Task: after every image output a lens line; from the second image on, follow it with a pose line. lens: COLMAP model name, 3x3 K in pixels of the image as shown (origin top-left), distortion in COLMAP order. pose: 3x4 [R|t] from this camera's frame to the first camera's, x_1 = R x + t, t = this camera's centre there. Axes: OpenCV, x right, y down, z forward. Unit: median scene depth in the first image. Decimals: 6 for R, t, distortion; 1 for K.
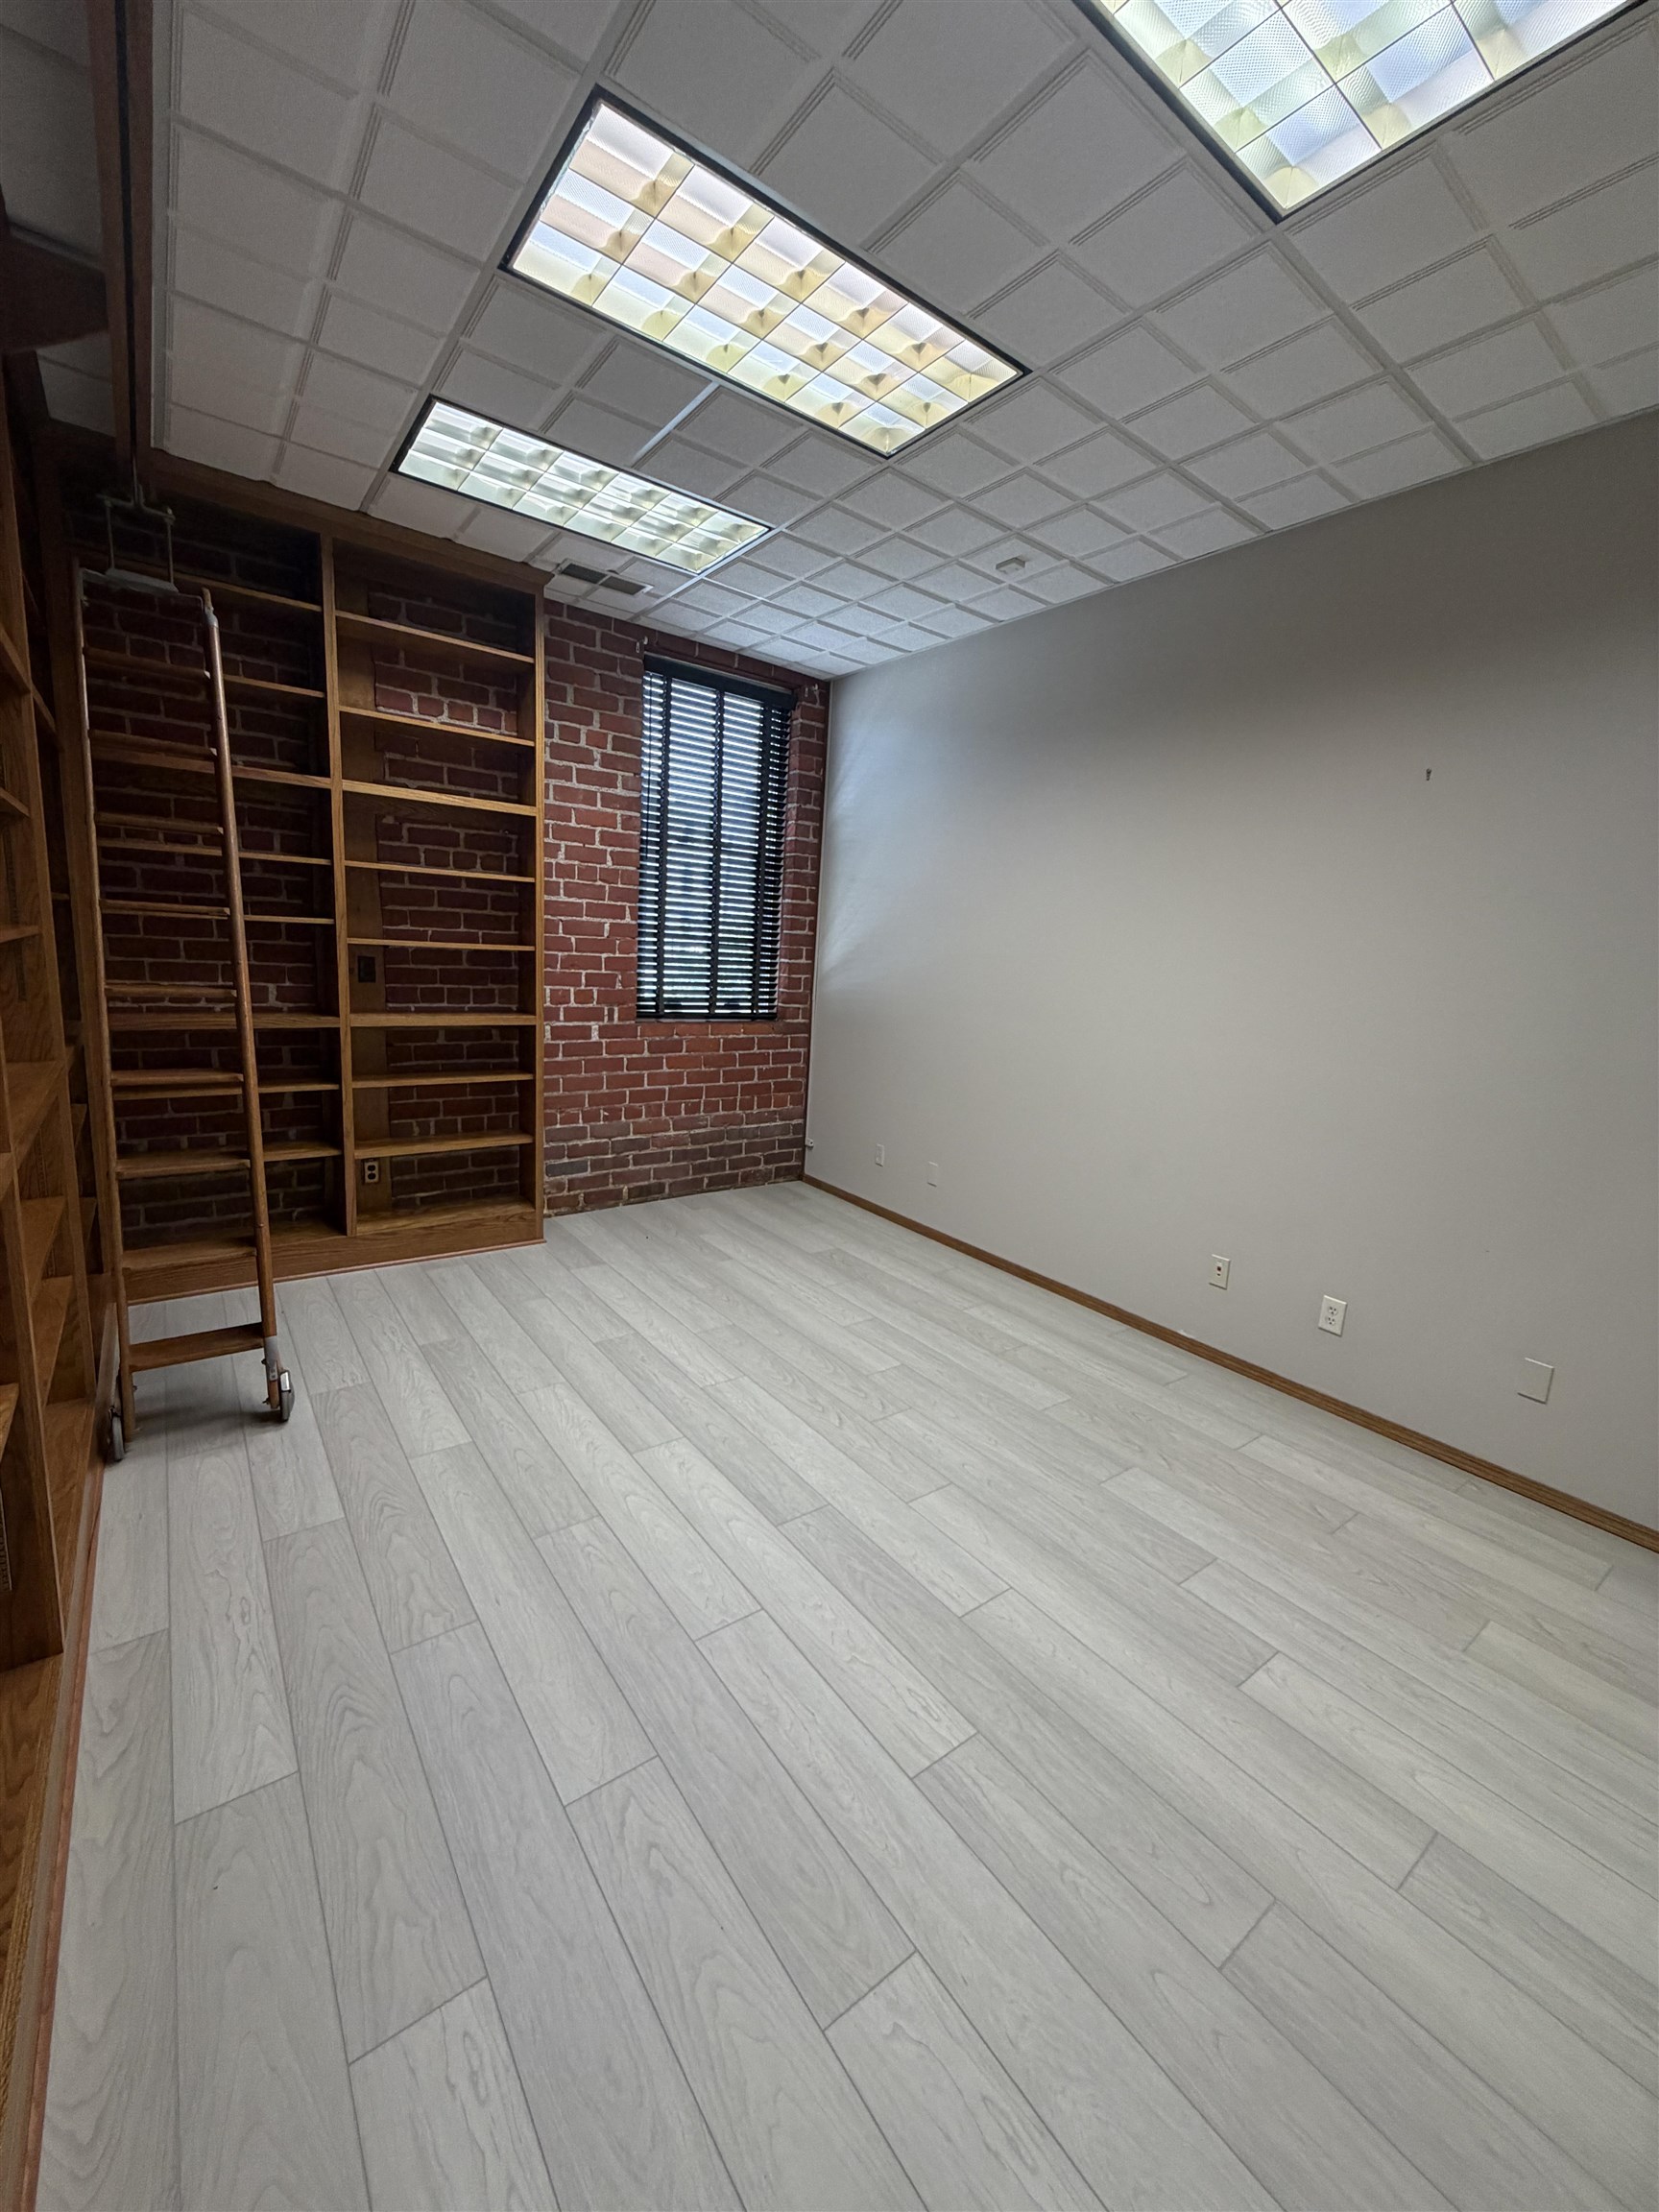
lens RADIAL K [[875.4, 0, 826.4], [0, 875.4, 1106.6], [0, 0, 1]] dist [-0.000463, 0.000182]
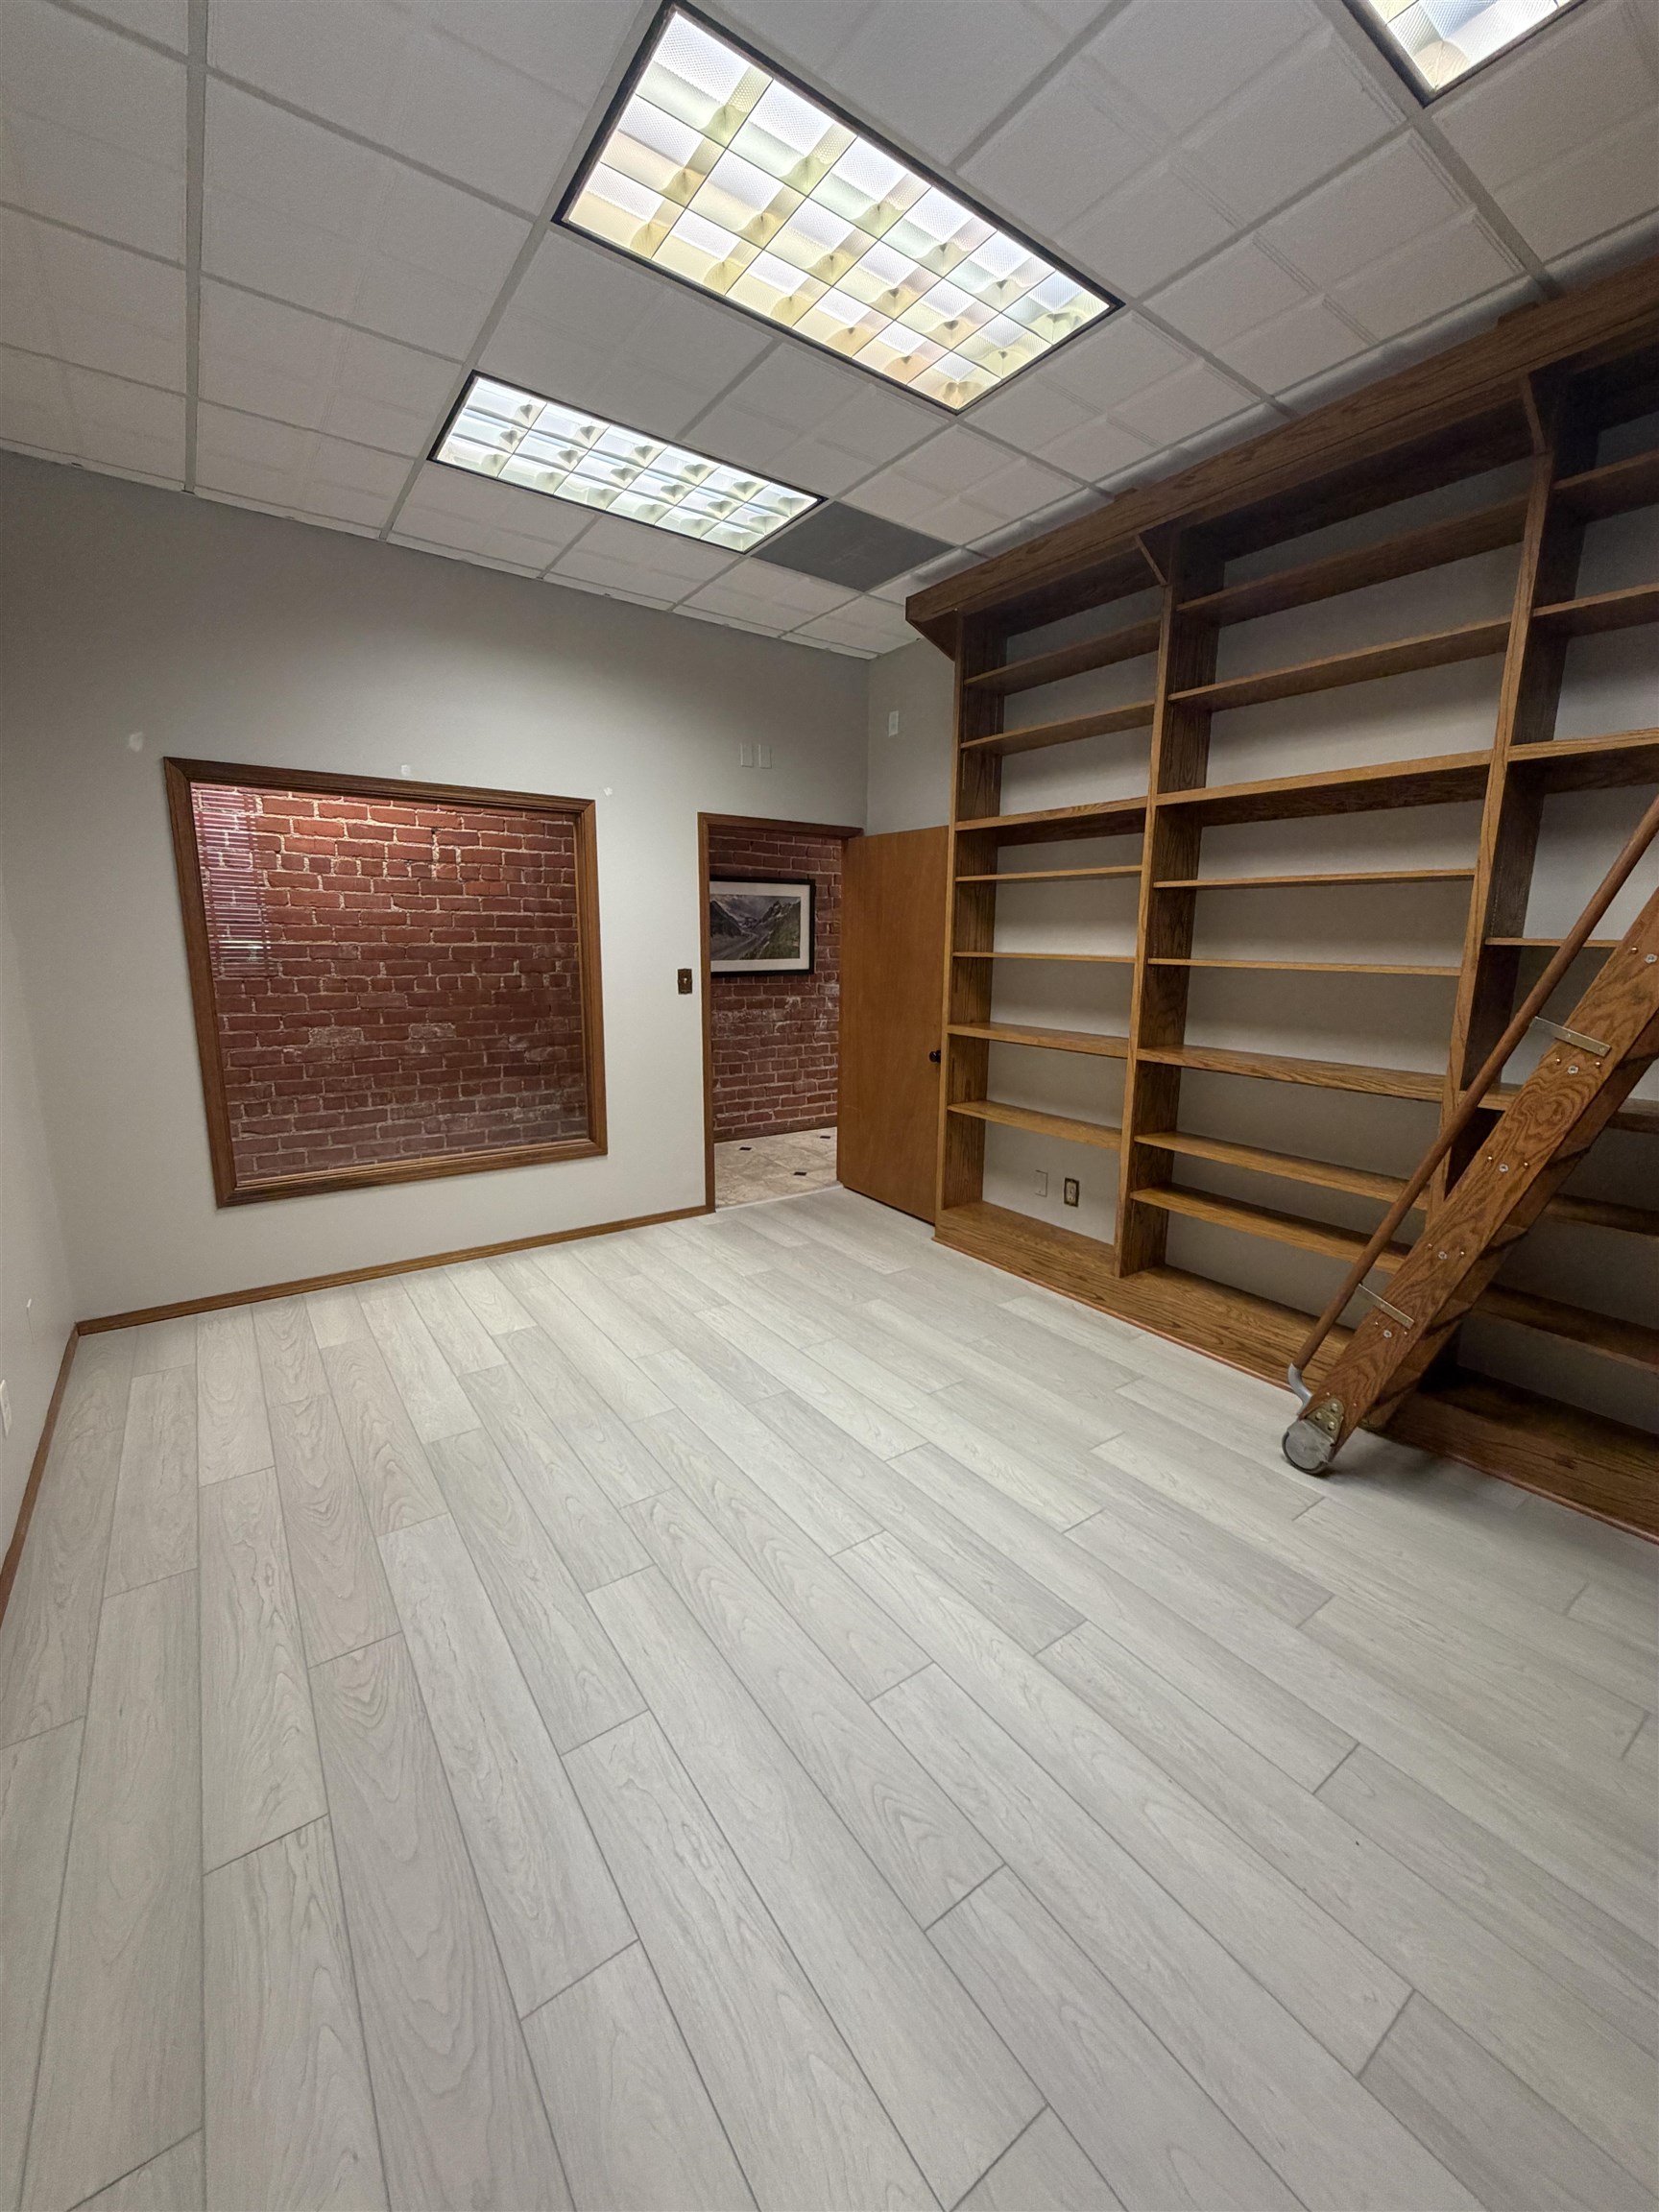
lens RADIAL K [[875.4, 0, 832.4], [0, 875.4, 1105.7], [0, 0, 1]] dist [-0.000463, 0.000182]
pose [[-0.997319, -0.073116, 0.002930, -0.056235], [-0.066894, 0.927224, 0.368484, -0.231167], [-0.029659, 0.367300, -0.929629, 1.223723]]
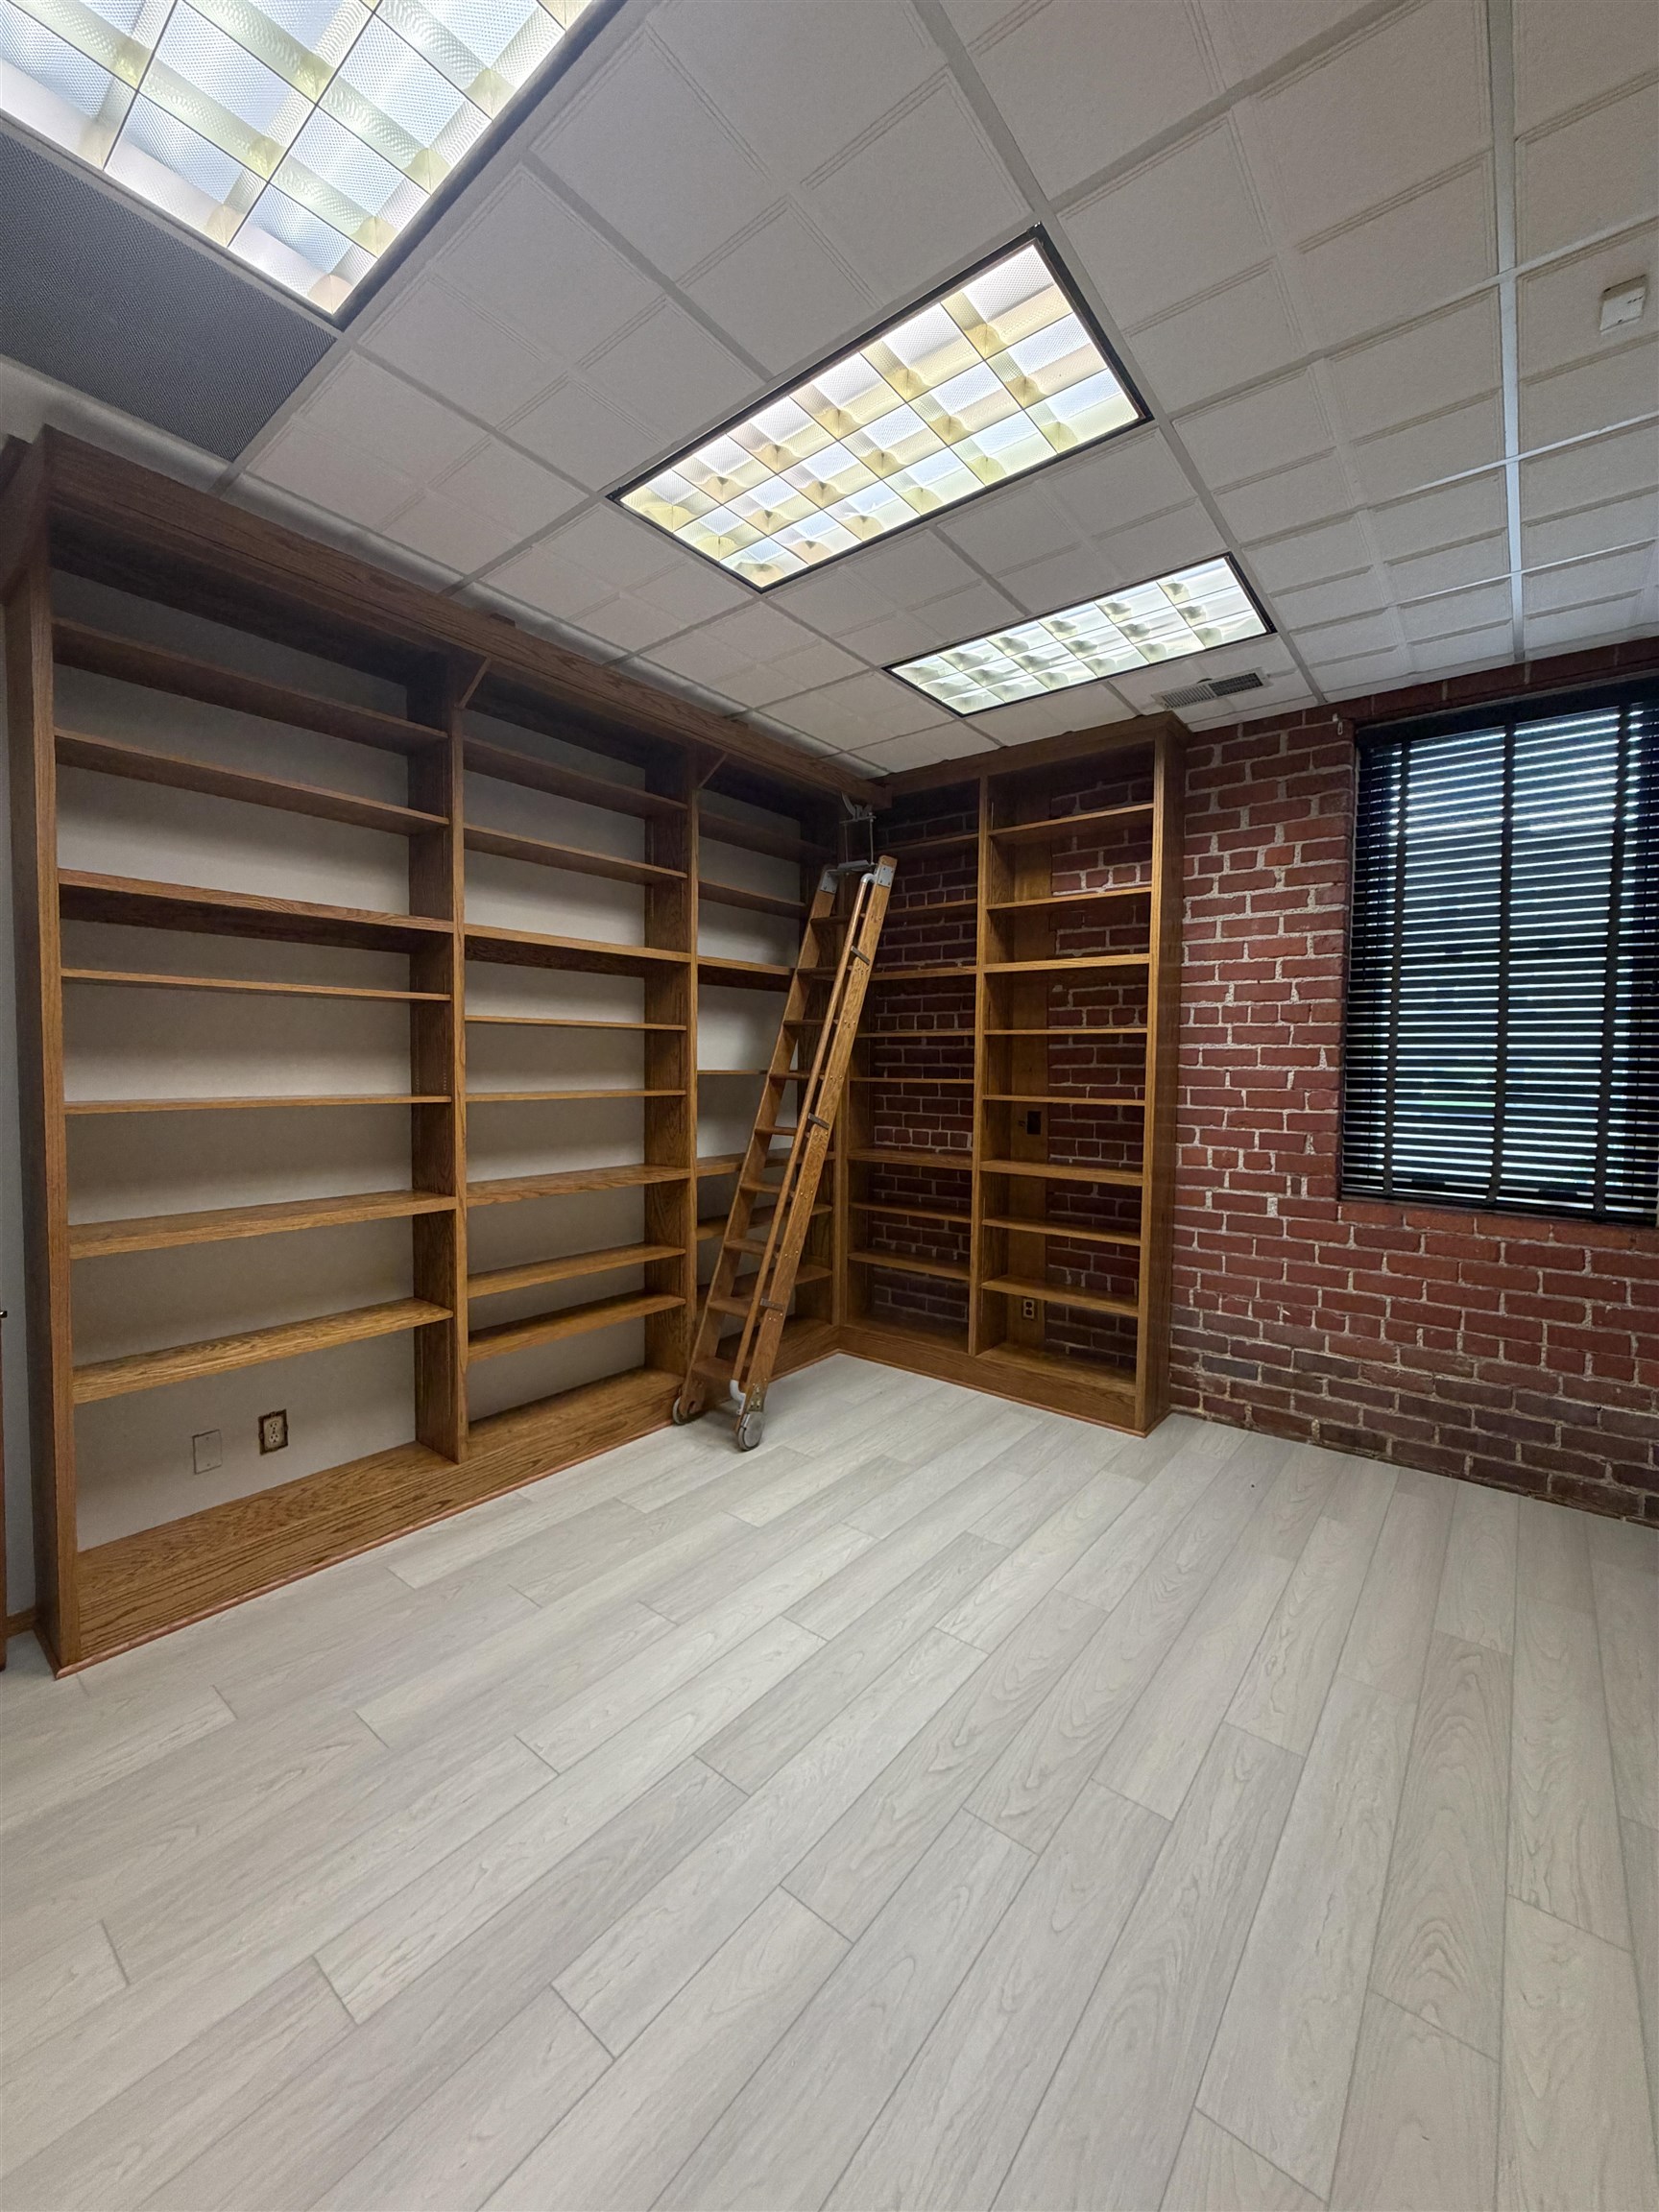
lens RADIAL K [[875.4, 0, 825.9], [0, 875.4, 1107.4], [0, 0, 1]] dist [-0.000463, 0.000182]
pose [[0.250406, -0.003494, -0.968135, 0.488197], [-0.173222, 0.983695, -0.048353, -0.077363], [0.952518, 0.179811, 0.245718, 0.478791]]
